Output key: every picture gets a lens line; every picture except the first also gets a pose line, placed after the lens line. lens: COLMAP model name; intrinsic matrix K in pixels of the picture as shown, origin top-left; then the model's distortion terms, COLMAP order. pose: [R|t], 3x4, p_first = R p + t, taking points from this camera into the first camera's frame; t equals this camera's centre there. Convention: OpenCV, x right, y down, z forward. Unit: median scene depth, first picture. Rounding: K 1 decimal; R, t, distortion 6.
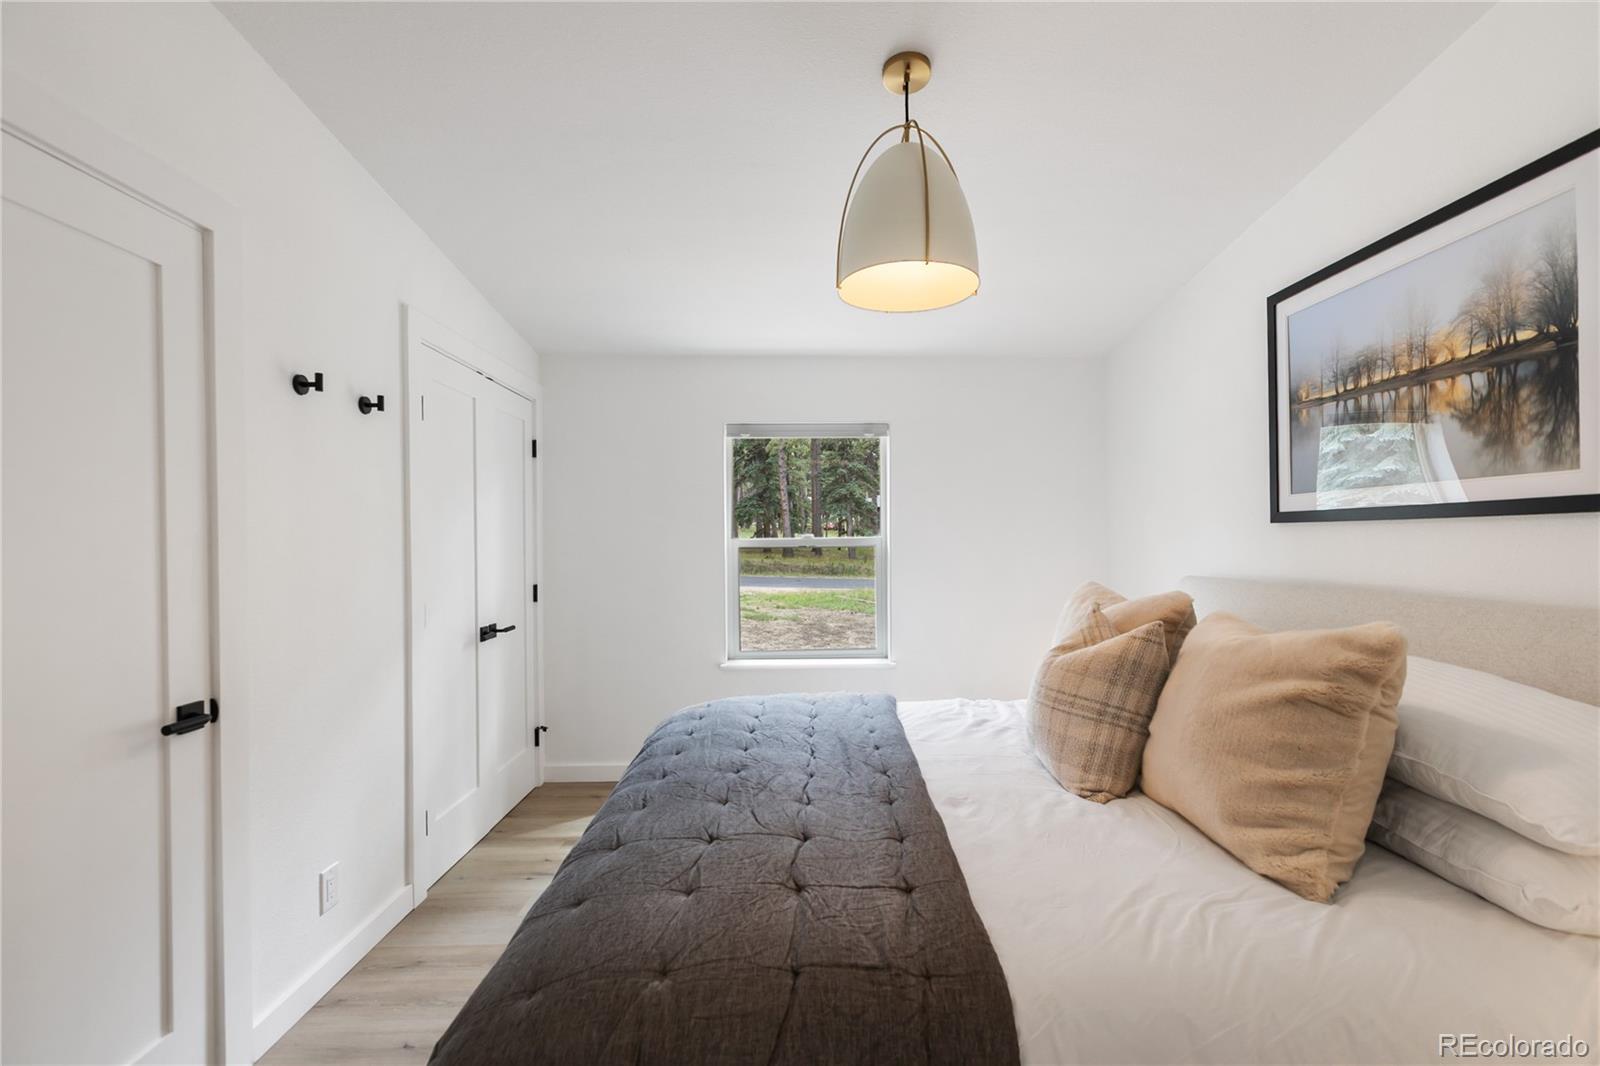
lens RADIAL K [[732.5, 0, 801.7], [0, 732.5, 500.4], [0, 0, 1]] dist [0.004993, 0.000272]
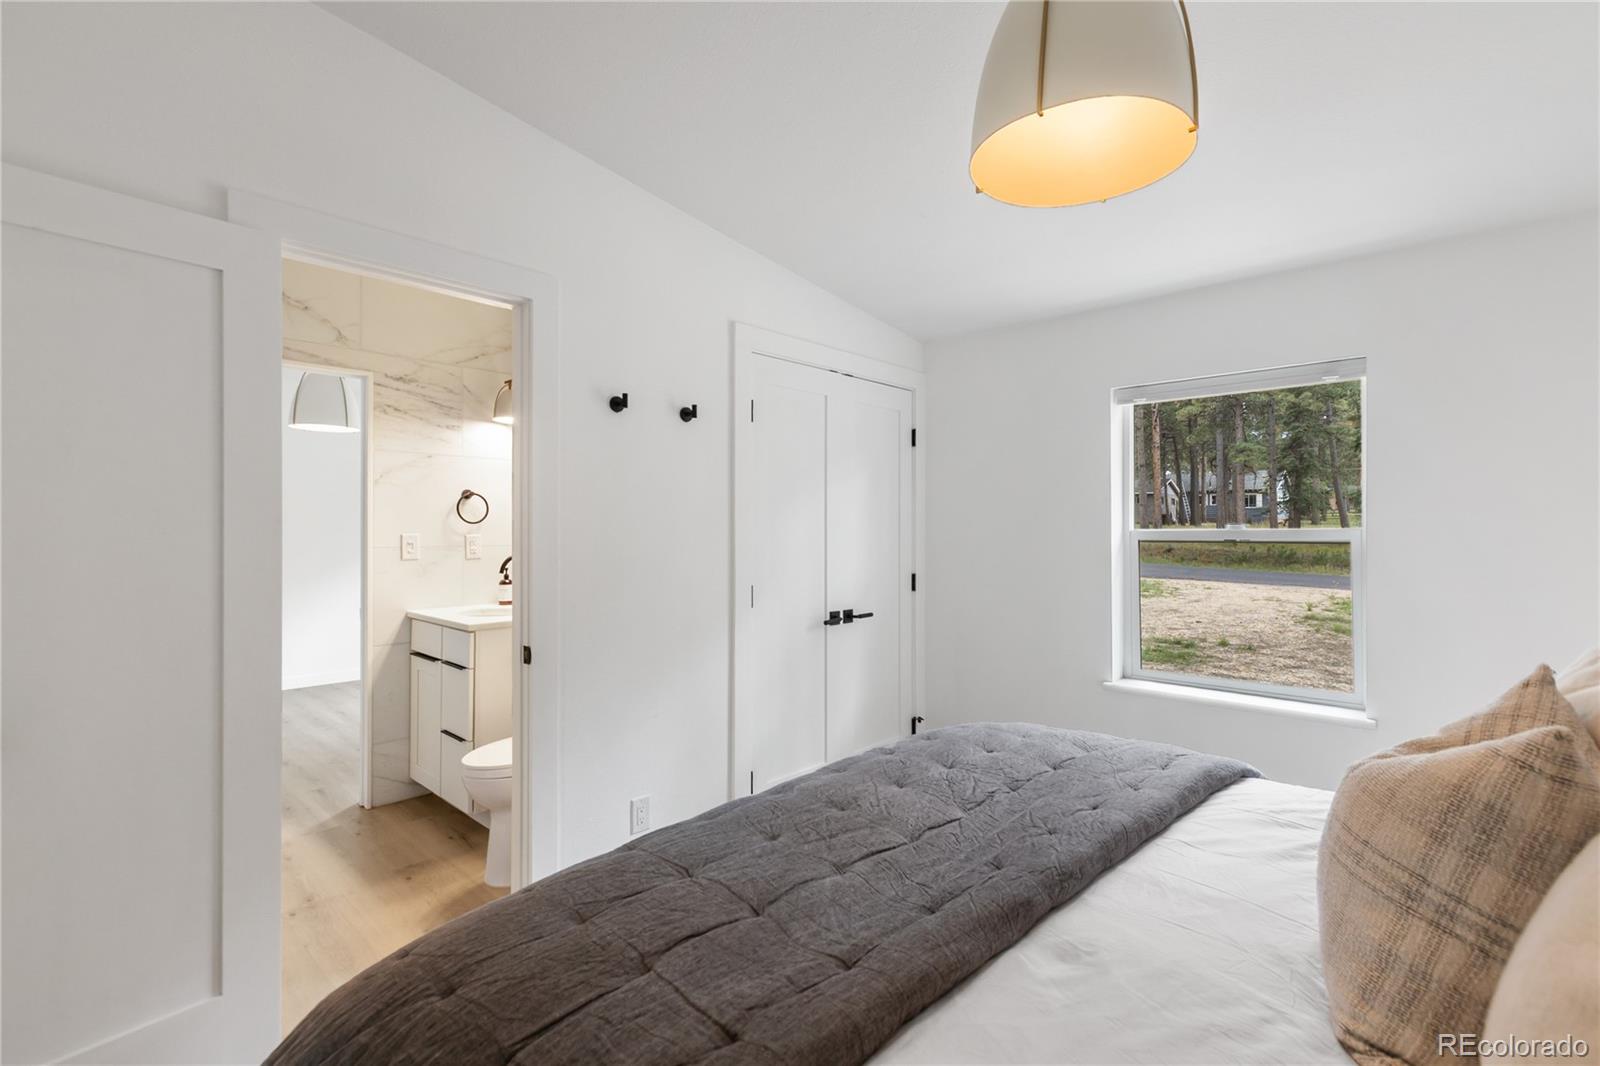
lens RADIAL K [[729.8, 0, 798.8], [0, 729.8, 490.1], [0, 0, 1]] dist [-0.003723, -0.000395]
pose [[0.712653, -0.031253, -0.700821, 0.410456], [0.032243, 0.999411, -0.011781, 0.013738], [0.700776, -0.014201, 0.713240, 0.333044]]
